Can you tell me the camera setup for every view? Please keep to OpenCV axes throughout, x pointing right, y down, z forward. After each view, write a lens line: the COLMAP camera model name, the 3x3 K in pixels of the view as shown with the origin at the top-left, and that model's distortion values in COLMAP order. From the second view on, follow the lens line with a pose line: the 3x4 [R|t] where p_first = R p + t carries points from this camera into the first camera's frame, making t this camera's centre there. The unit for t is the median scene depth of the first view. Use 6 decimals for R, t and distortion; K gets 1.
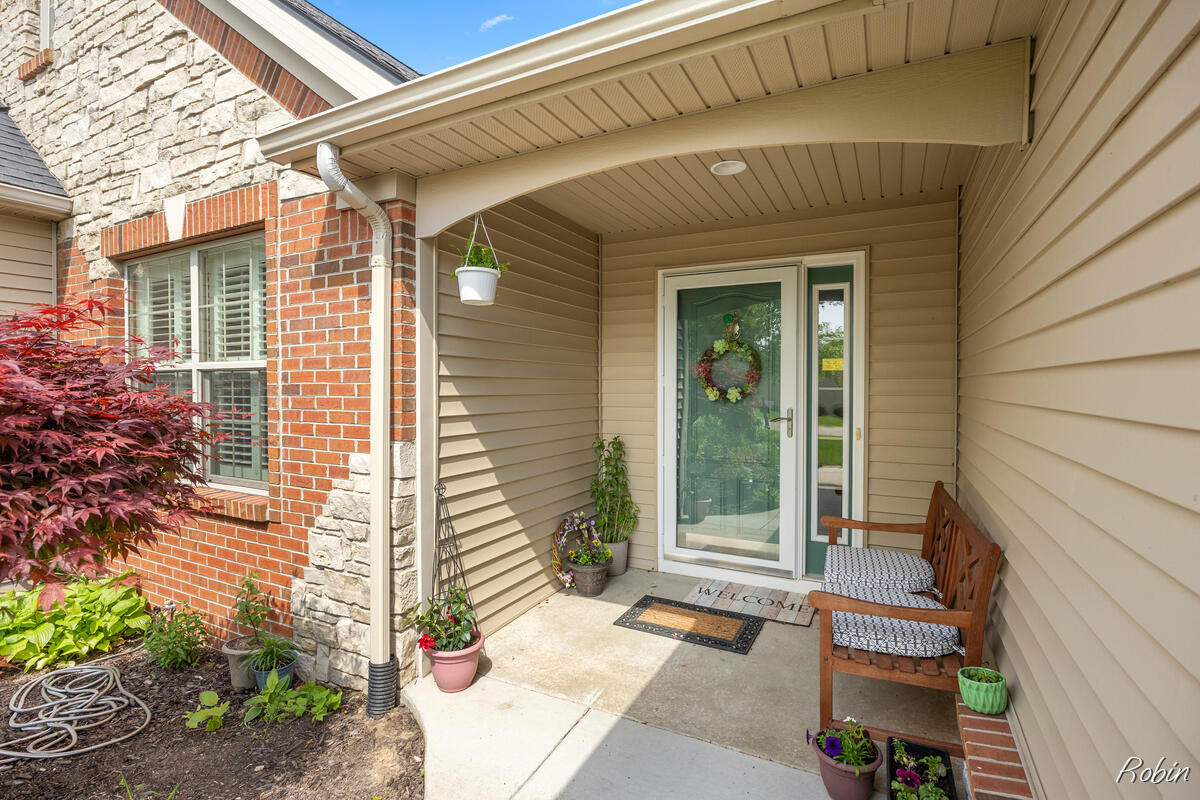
lens RADIAL K [[581.0, 0, 603.1], [0, 581.0, 395.2], [0, 0, 1]] dist [0.000444, -0.000061]
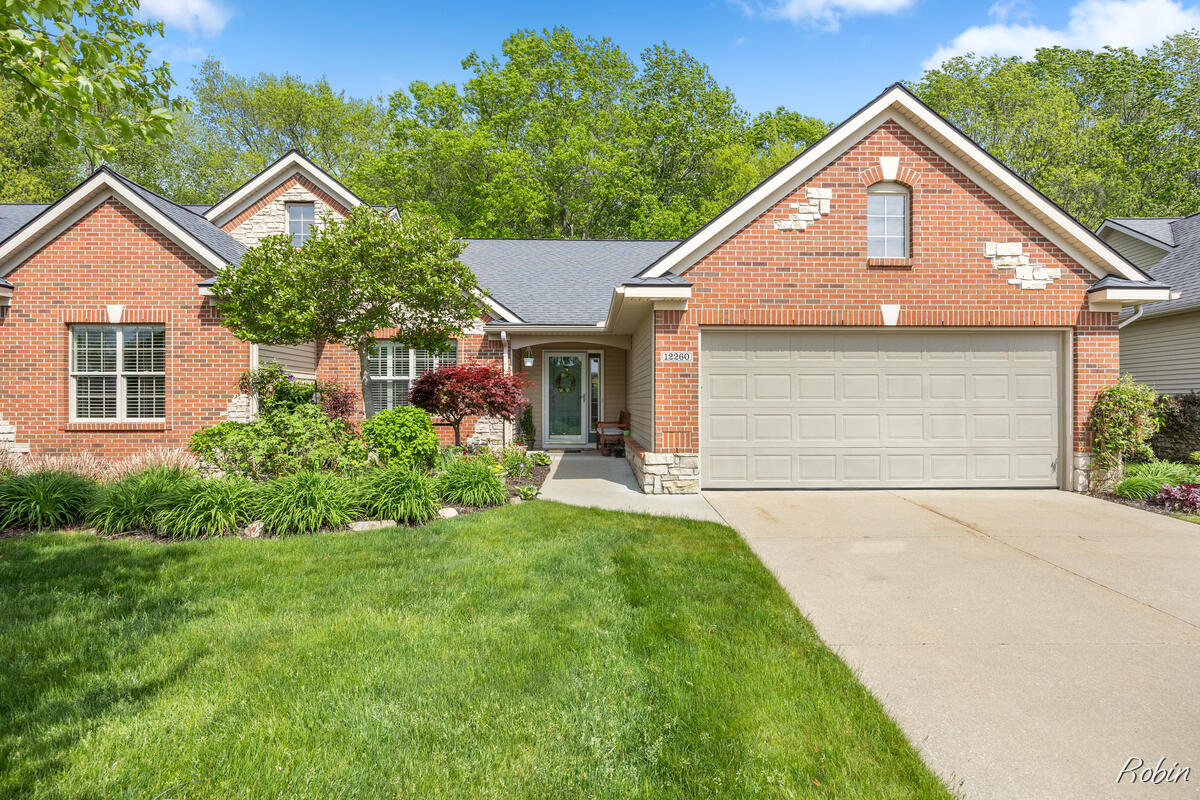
lens RADIAL K [[644.0, 0, 599.0], [0, 644.0, 399.9], [0, 0, 1]] dist [0.000685, 0.000156]
pose [[0.882685, 0.003781, 0.469950, -1.549292], [0.003050, 0.999900, -0.013774, 0.123534], [-0.469955, 0.013591, 0.882586, -2.679776]]
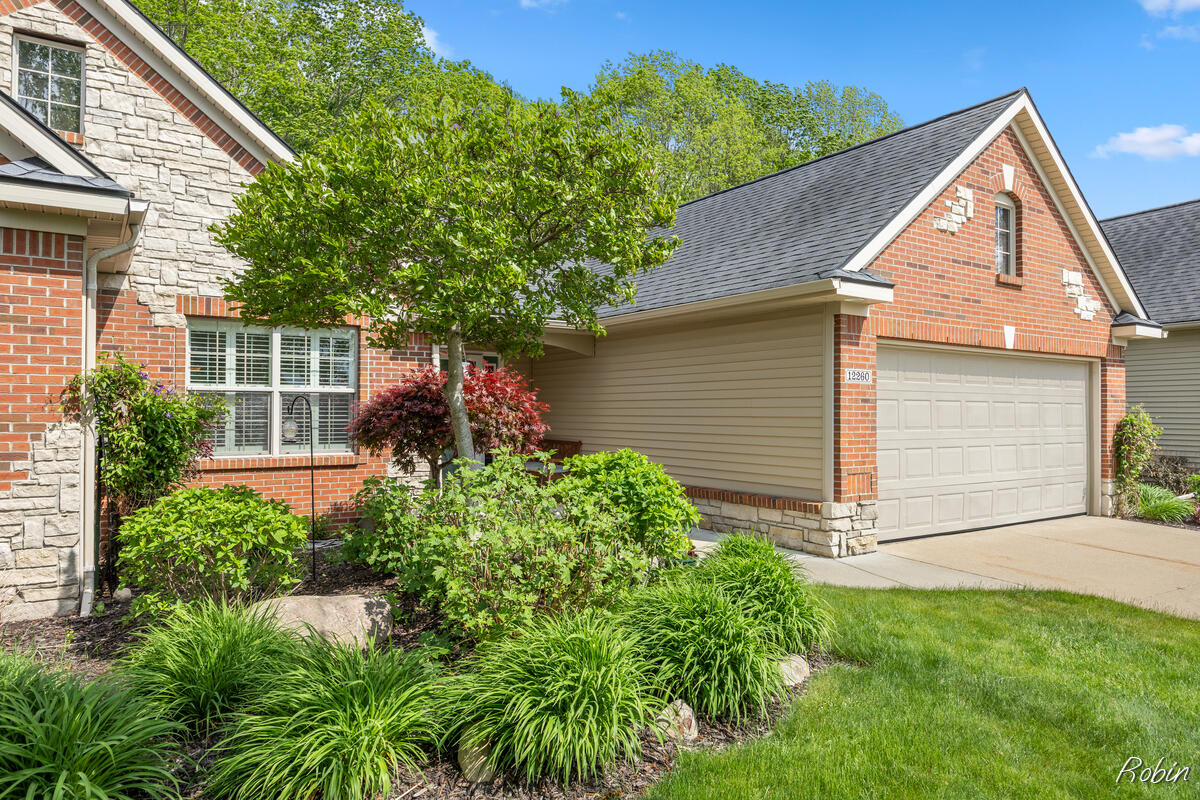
lens RADIAL K [[776.9, 0, 601.3], [0, 776.9, 403.9], [0, 0, 1]] dist [0.000360, -0.000870]
pose [[0.493768, 0.014990, 0.869464, -2.480893], [0.003839, 0.999804, -0.019417, 0.049967], [-0.869585, 0.012925, 0.493614, -1.141408]]
